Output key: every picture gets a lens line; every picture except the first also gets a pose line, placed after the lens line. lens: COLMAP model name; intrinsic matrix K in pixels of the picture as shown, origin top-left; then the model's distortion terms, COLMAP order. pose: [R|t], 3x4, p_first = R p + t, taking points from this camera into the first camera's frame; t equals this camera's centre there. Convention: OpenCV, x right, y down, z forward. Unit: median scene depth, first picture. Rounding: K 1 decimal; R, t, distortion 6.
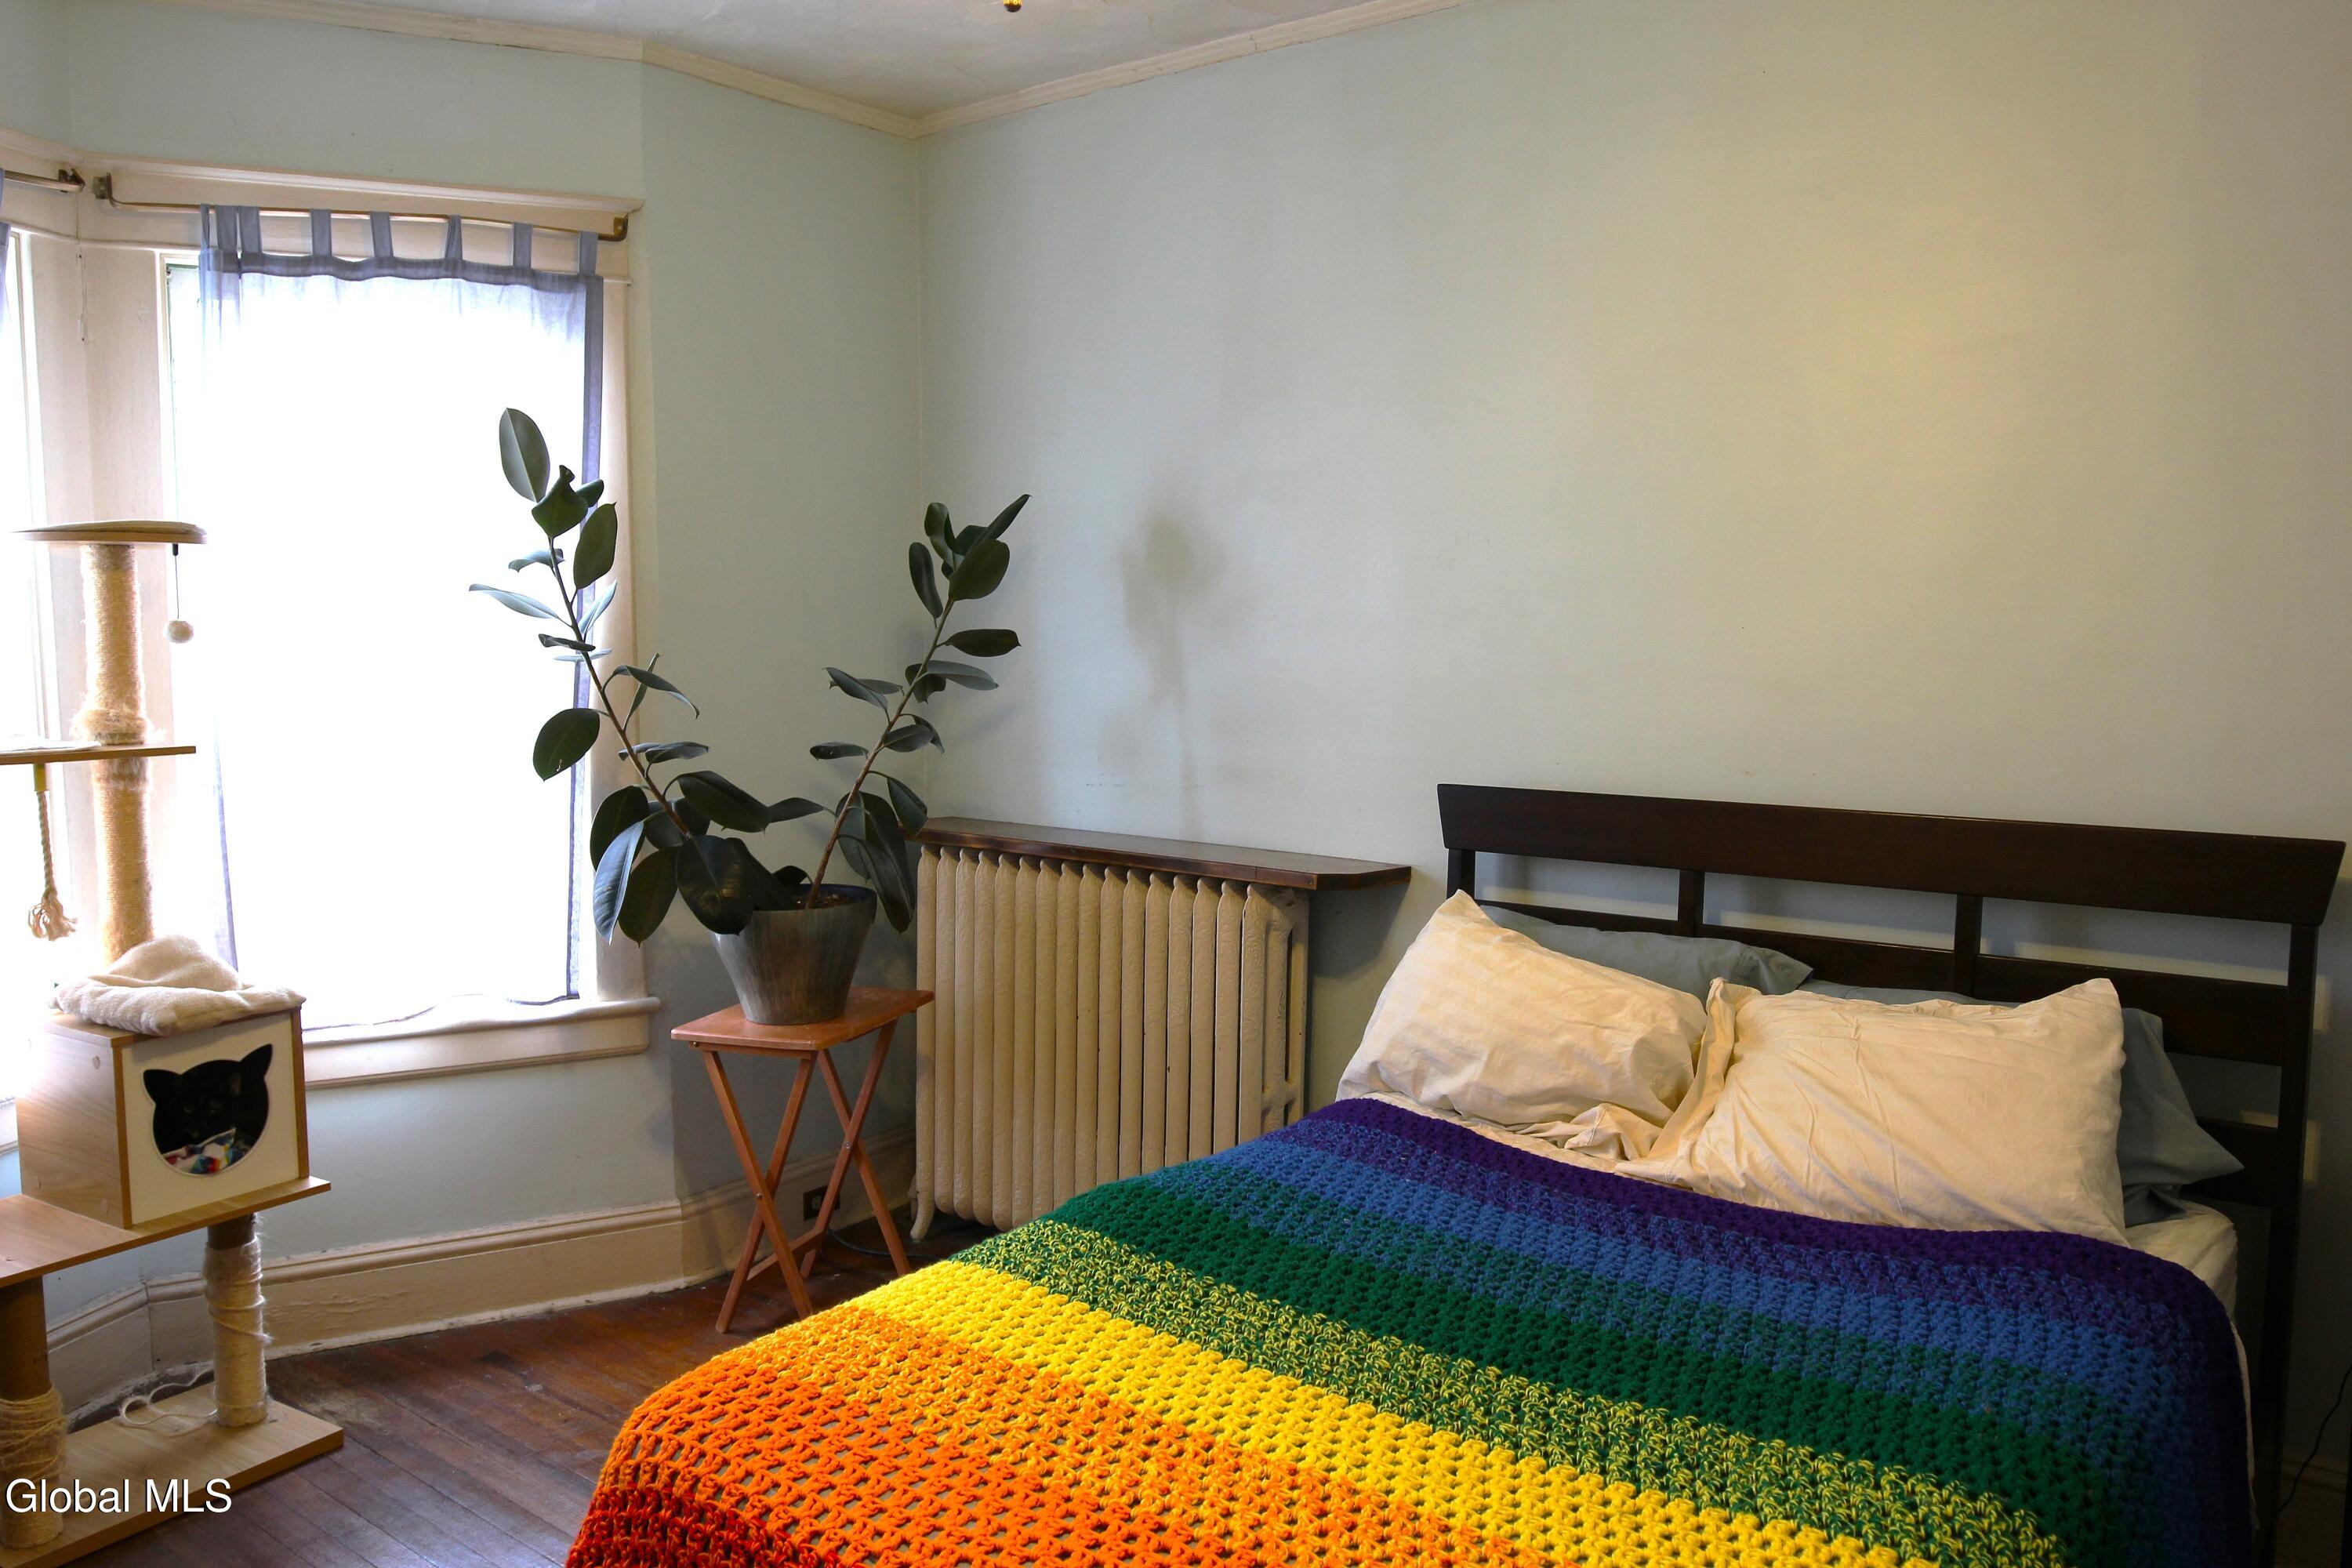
lens RADIAL K [[1743.1, 0, 1172.8], [0, 1743.1, 802.3], [0, 0, 1]] dist [-0.030310, -0.001985]
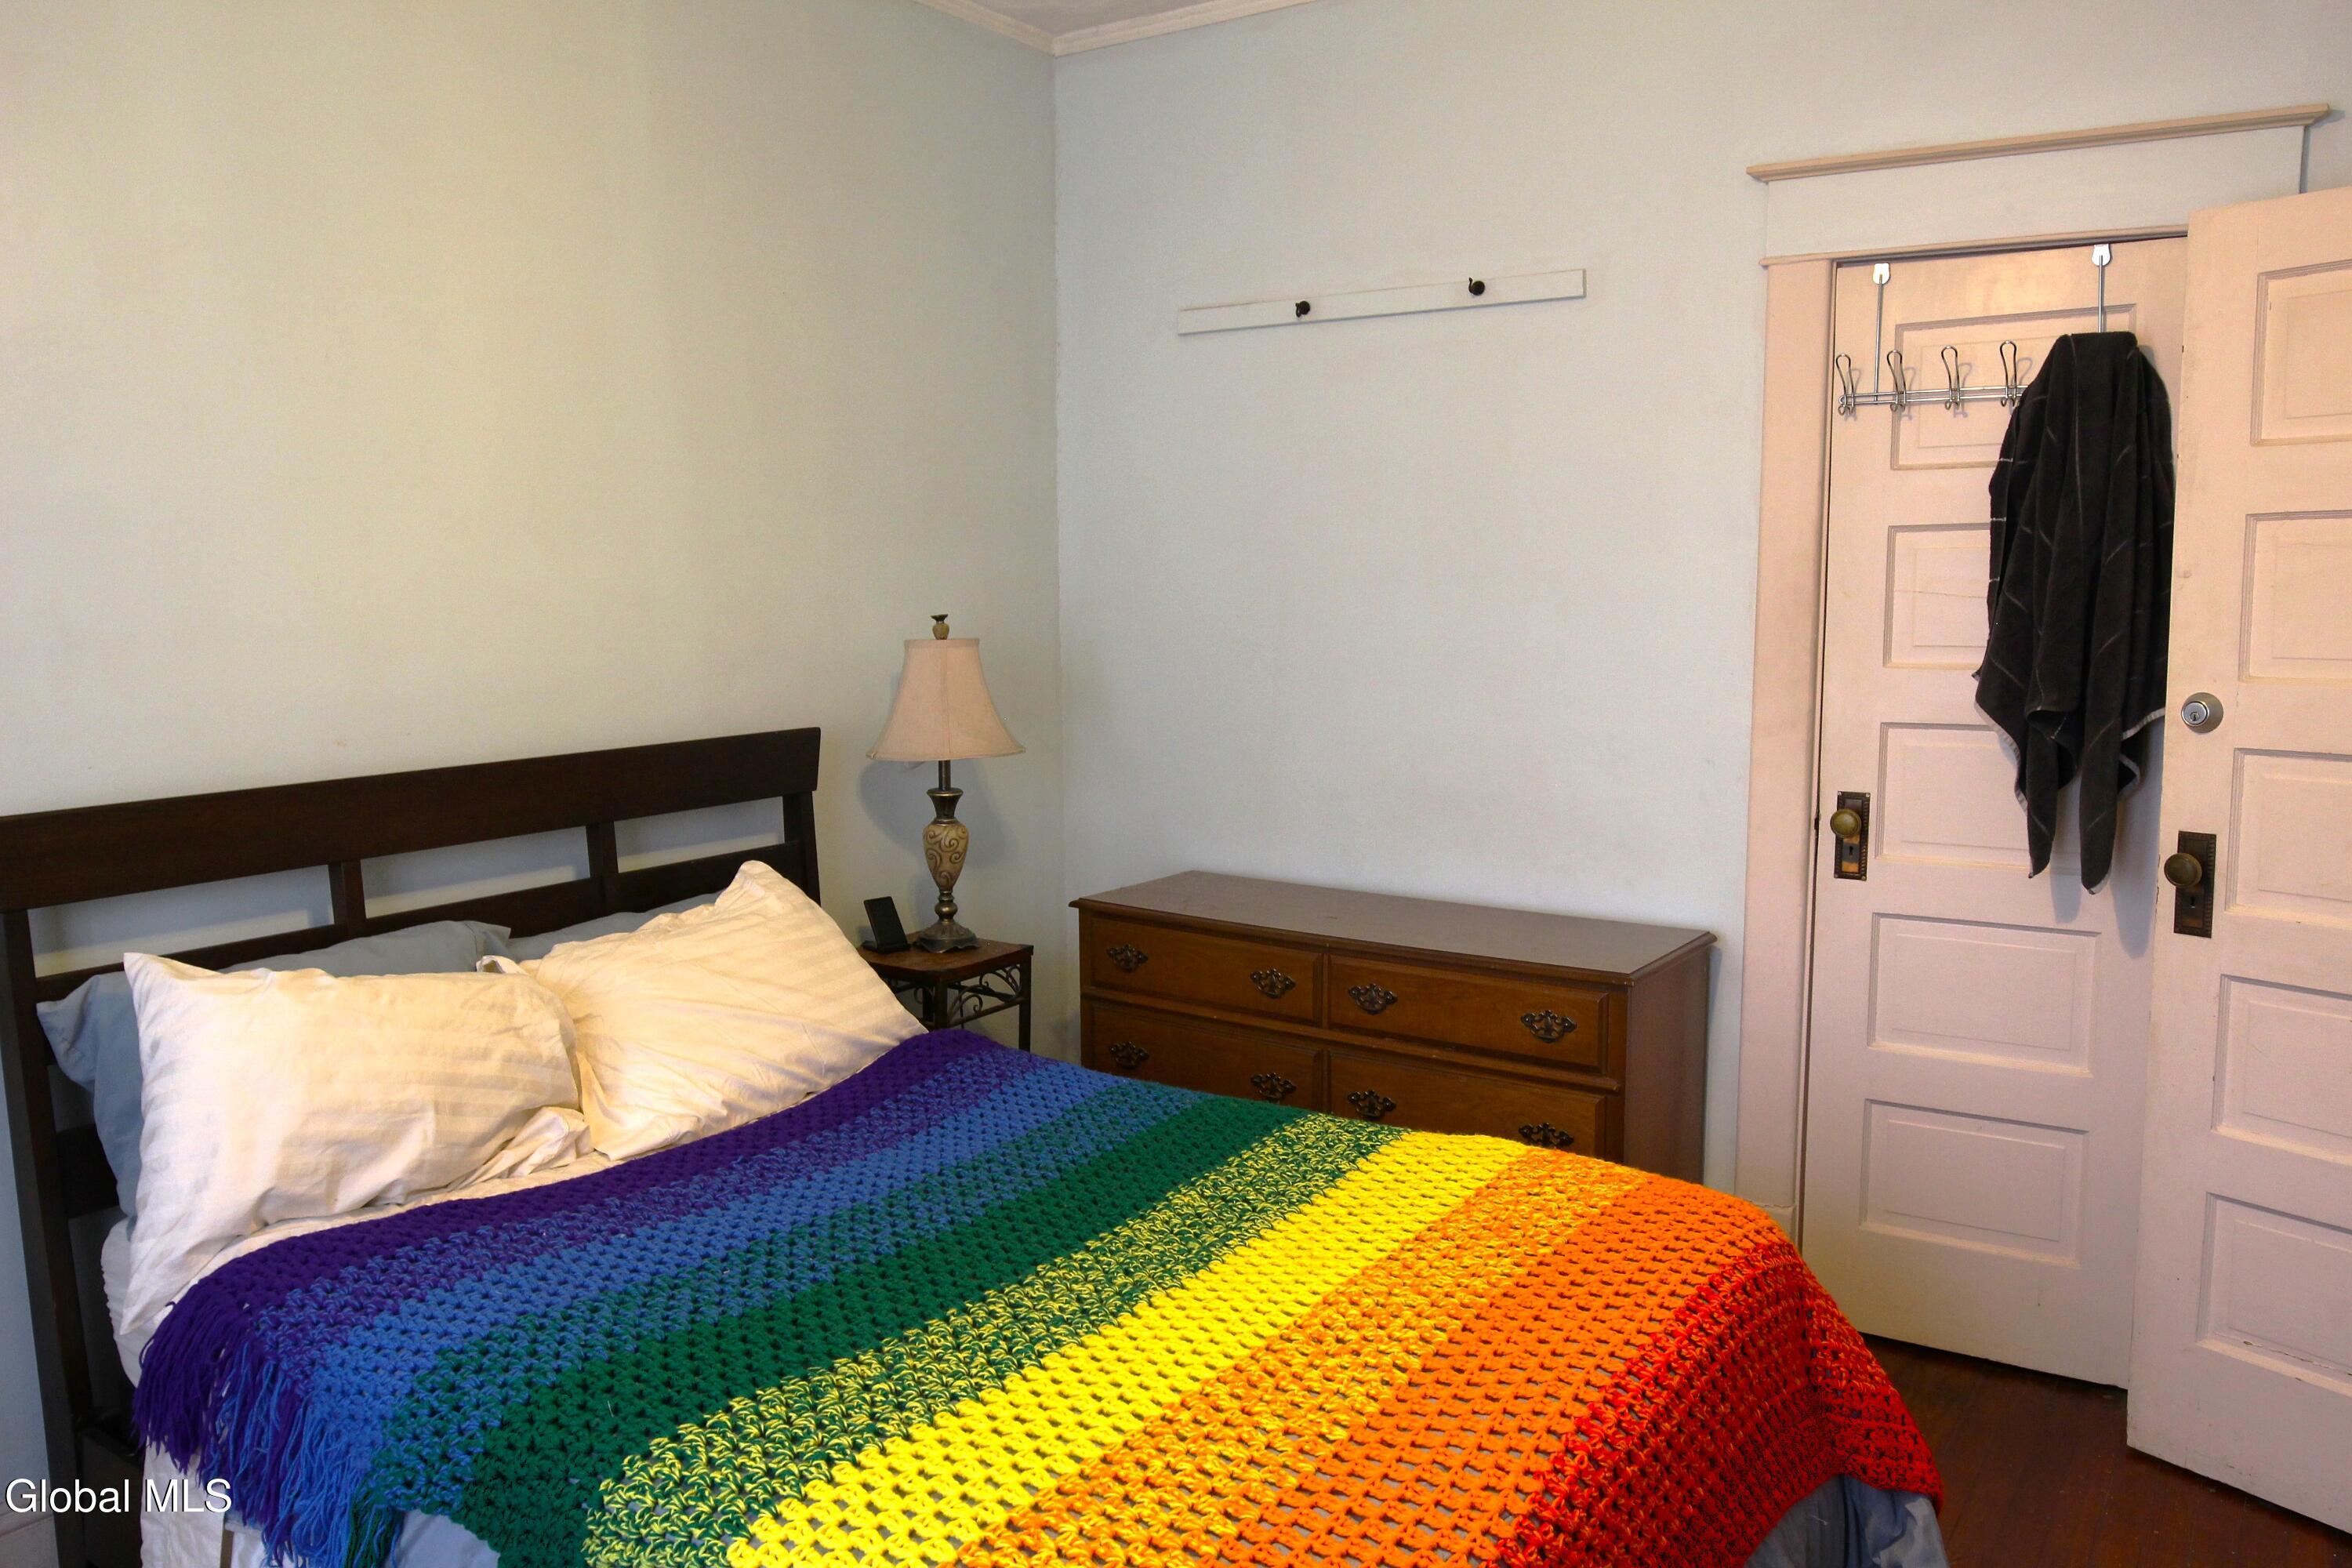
lens RADIAL K [[1743.1, 0, 1172.8], [0, 1743.1, 802.3], [0, 0, 1]] dist [-0.030310, -0.001985]
pose [[-0.041791, -0.117031, 0.992249, -0.612185], [0.134591, 0.983405, 0.121657, -0.040572], [-0.990020, 0.138632, -0.025347, 0.690484]]
